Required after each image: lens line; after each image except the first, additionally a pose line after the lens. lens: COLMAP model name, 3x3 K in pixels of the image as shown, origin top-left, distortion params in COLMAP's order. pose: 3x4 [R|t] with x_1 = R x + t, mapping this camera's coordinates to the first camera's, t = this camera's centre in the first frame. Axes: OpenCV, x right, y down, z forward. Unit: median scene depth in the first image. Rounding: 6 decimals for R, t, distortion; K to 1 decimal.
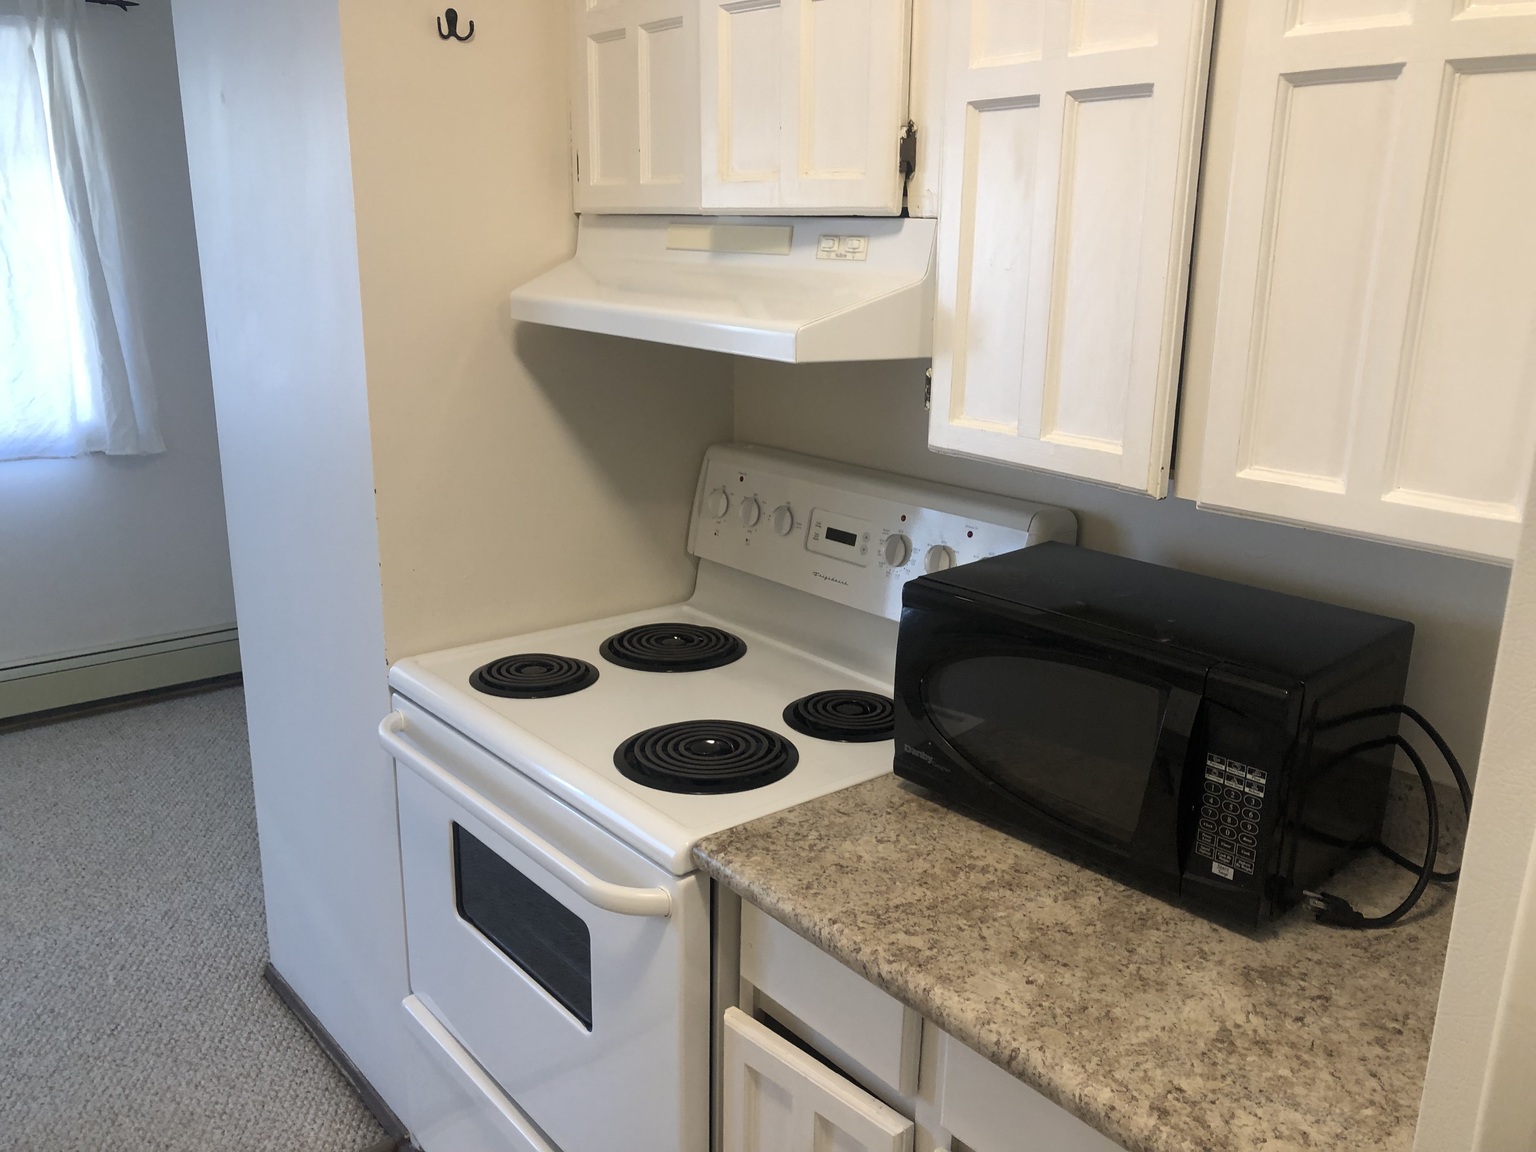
lens RADIAL K [[1266.1, 0, 776.9], [0, 1266.1, 574.6], [0, 0, 1]] dist [0.013607, -0.001725]
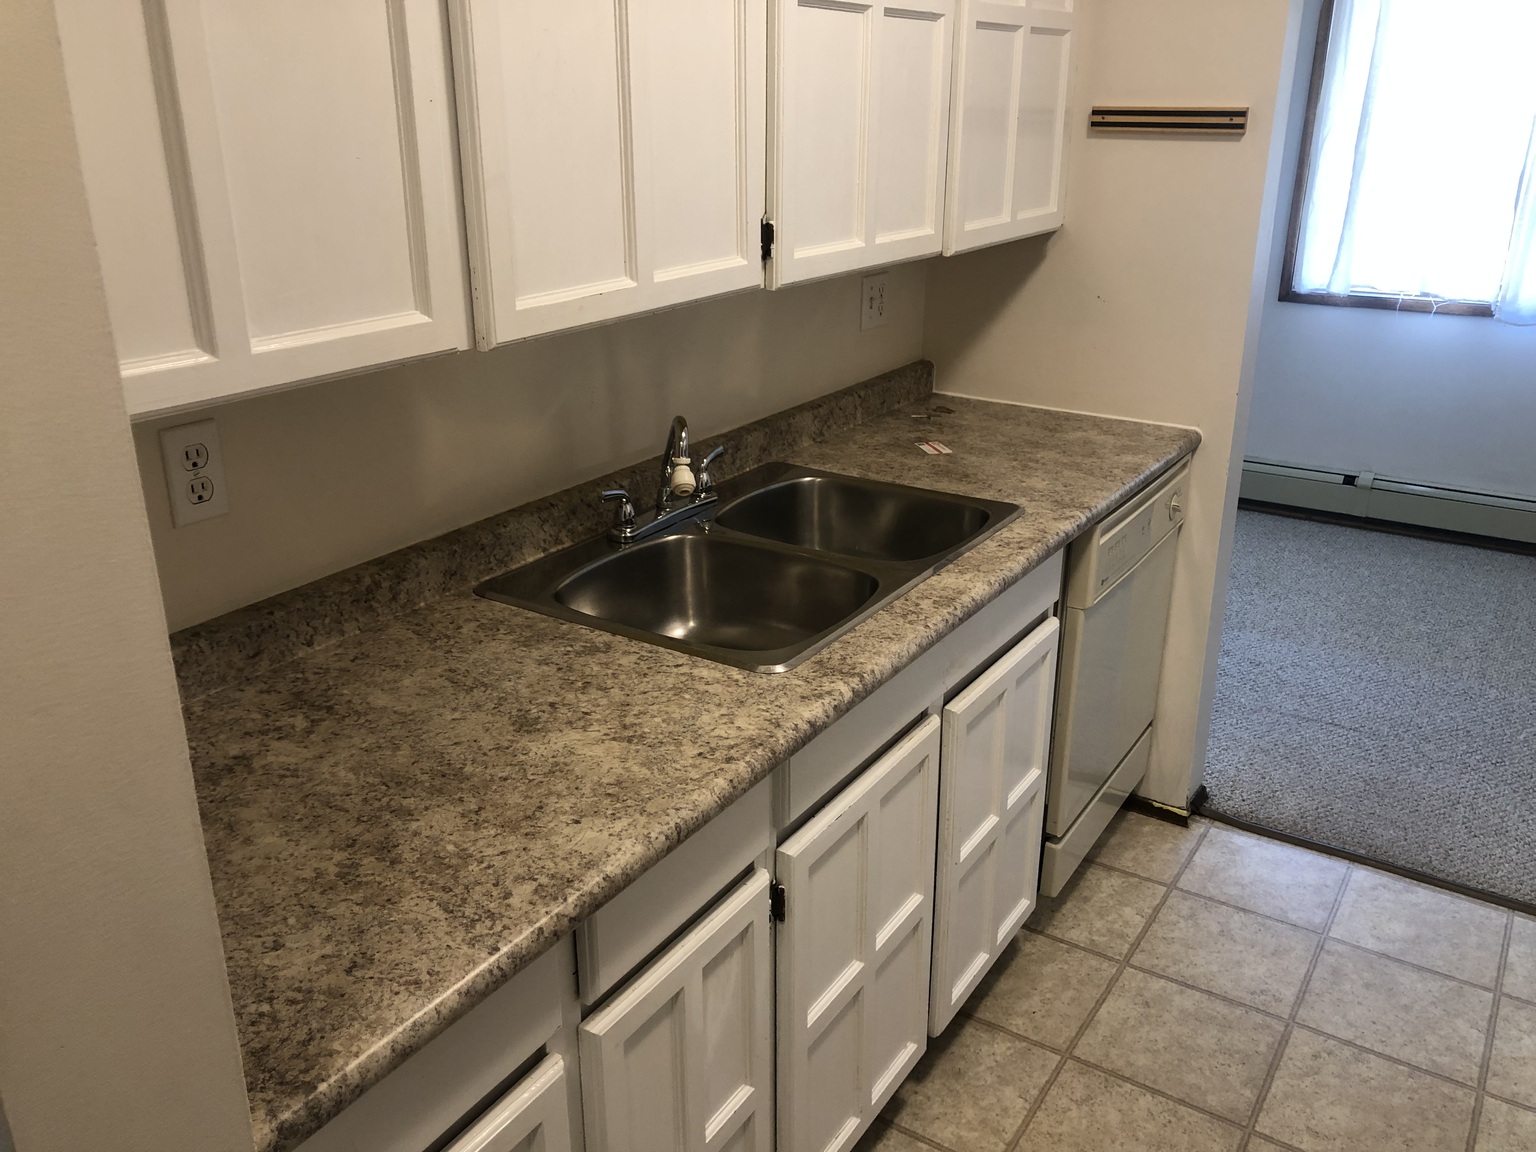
lens RADIAL K [[1266.1, 0, 775.9], [0, 1266.1, 582.8], [0, 0, 1]] dist [0.013607, -0.001725]
pose [[-0.328245, -0.343298, 0.880001, -0.752916], [0.243316, 0.869453, 0.429942, -0.278429], [-0.912717, 0.355244, -0.201863, 1.045391]]
